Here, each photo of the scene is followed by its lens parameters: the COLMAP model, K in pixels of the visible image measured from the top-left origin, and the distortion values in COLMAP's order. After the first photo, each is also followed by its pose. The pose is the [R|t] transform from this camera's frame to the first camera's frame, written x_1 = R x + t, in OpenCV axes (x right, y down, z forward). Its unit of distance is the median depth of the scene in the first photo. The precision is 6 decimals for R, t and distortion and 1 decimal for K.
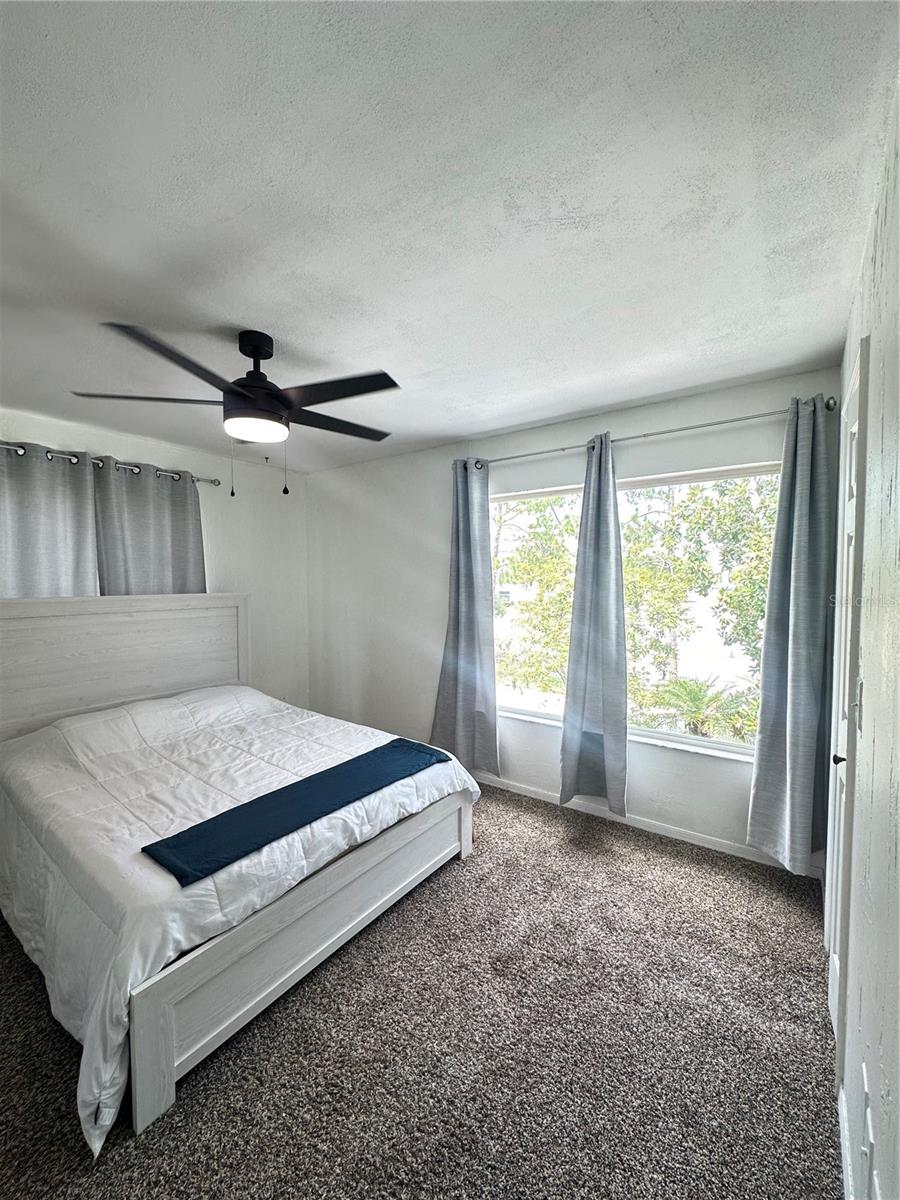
lens RADIAL K [[479.1, 0, 450.0], [0, 479.1, 600.0], [0, 0, 1]] dist [-0.002250, 0.000754]
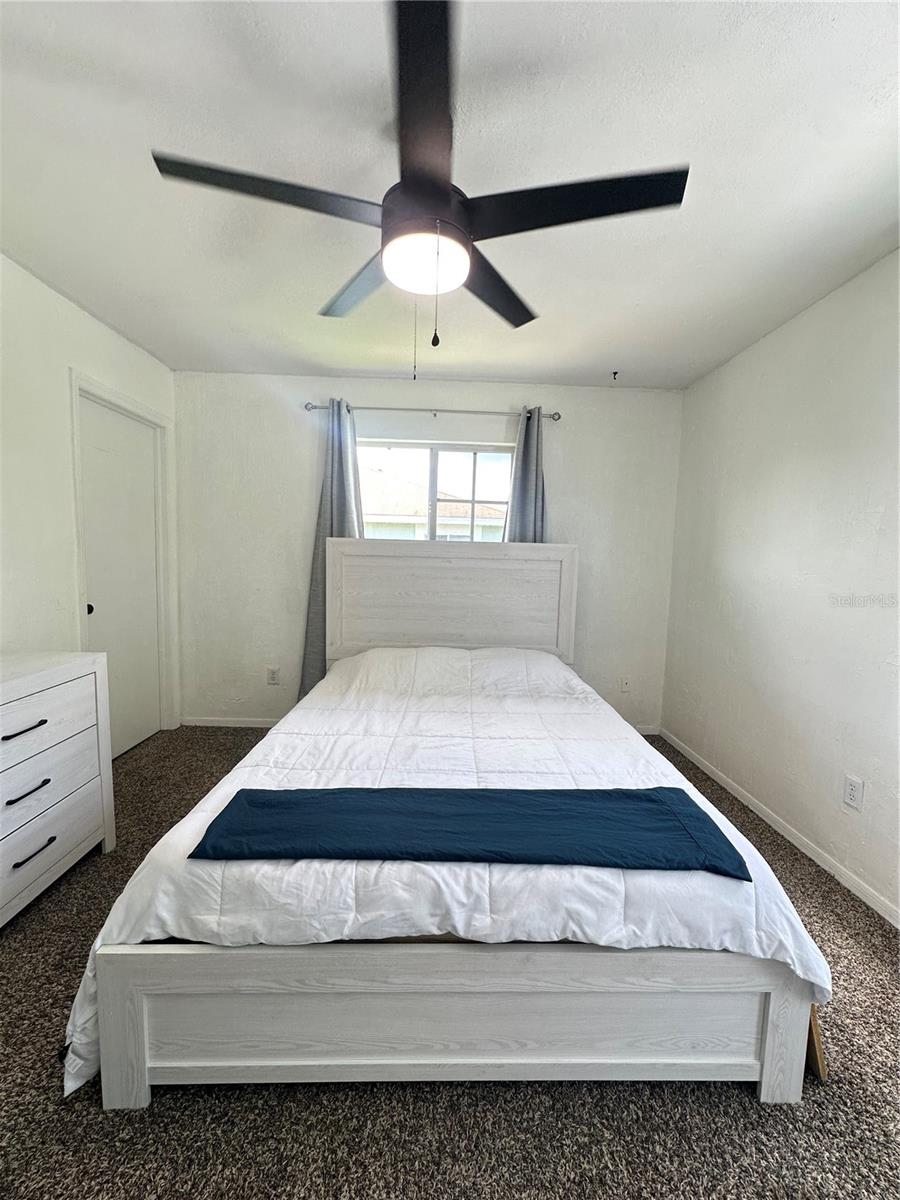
lens RADIAL K [[479.1, 0, 450.0], [0, 479.1, 600.0], [0, 0, 1]] dist [-0.002250, 0.000754]
pose [[0.607736, 0.093417, -0.788625, 0.192219], [-0.064925, 0.995577, 0.067898, 0.066866], [0.791480, 0.009938, 0.611114, 0.584044]]
